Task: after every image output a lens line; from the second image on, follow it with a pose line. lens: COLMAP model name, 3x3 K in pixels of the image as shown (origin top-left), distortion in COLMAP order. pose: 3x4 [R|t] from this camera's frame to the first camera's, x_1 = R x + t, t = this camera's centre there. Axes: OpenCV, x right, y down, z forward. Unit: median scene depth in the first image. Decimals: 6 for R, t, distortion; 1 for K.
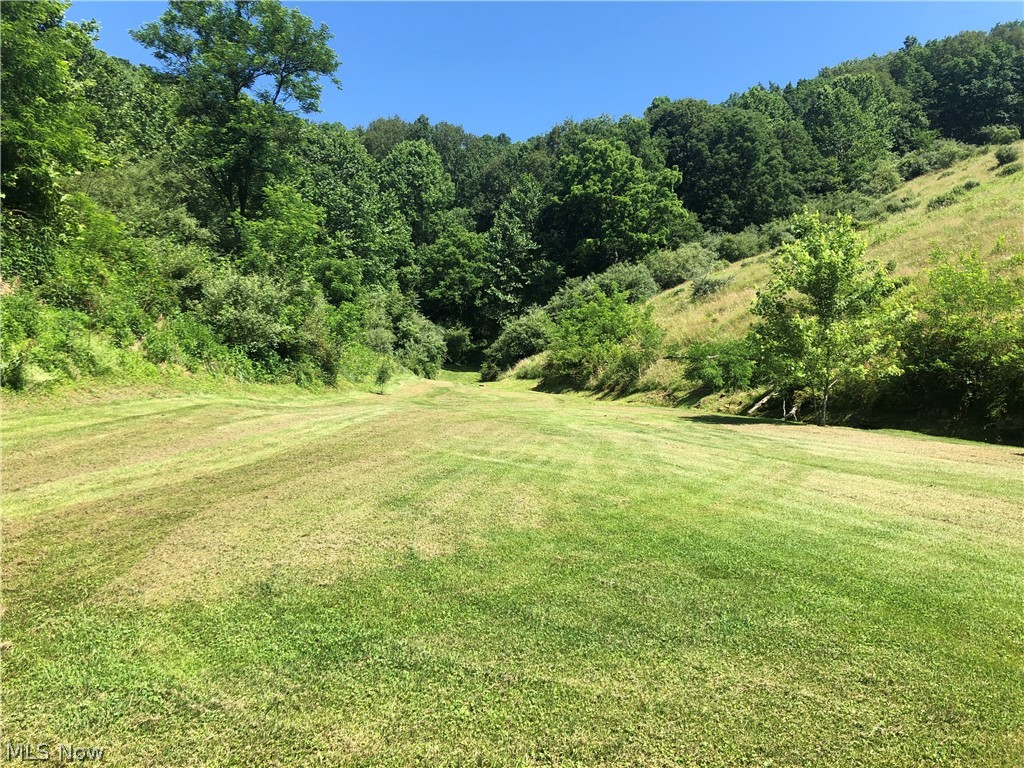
lens RADIAL K [[845.6, 0, 512.0], [0, 845.6, 384.0], [0, 0, 1]] dist [0.045178, -0.012459]
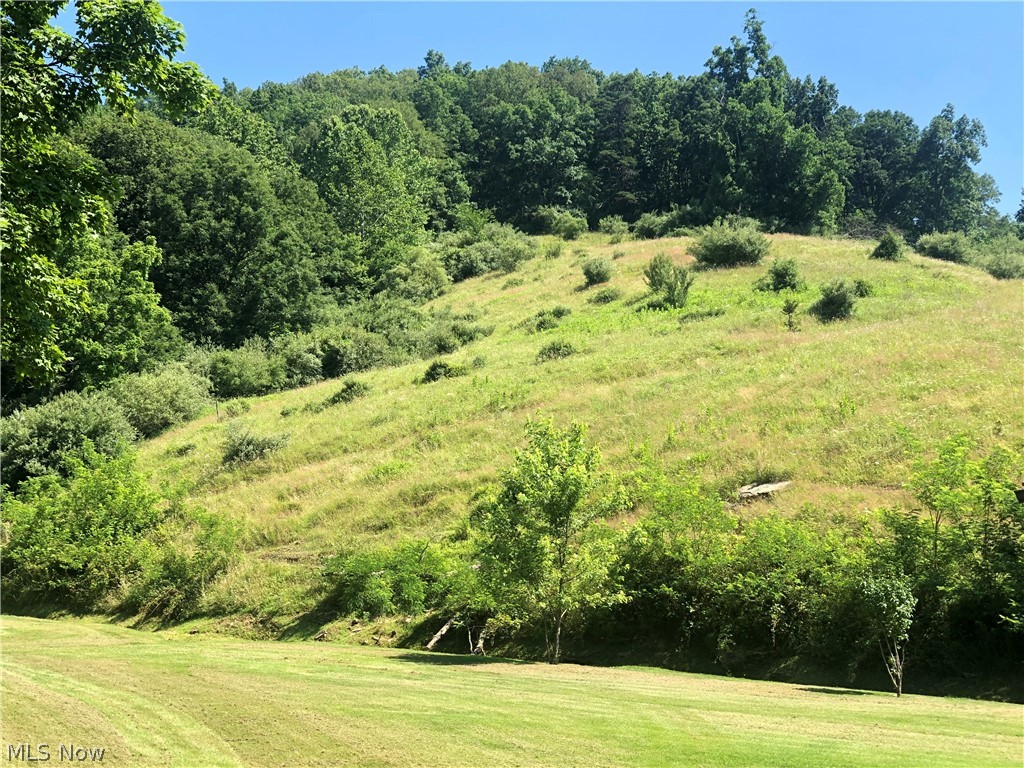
lens RADIAL K [[1528.9, 0, 512.0], [0, 1528.9, 384.0], [0, 0, 1]] dist [0.049535, 0.045193]
pose [[0.878485, 0.060916, 0.473871, -0.084286], [0.000898, 0.991626, -0.129138, -0.006140], [-0.477769, 0.113871, 0.871074, -0.071073]]
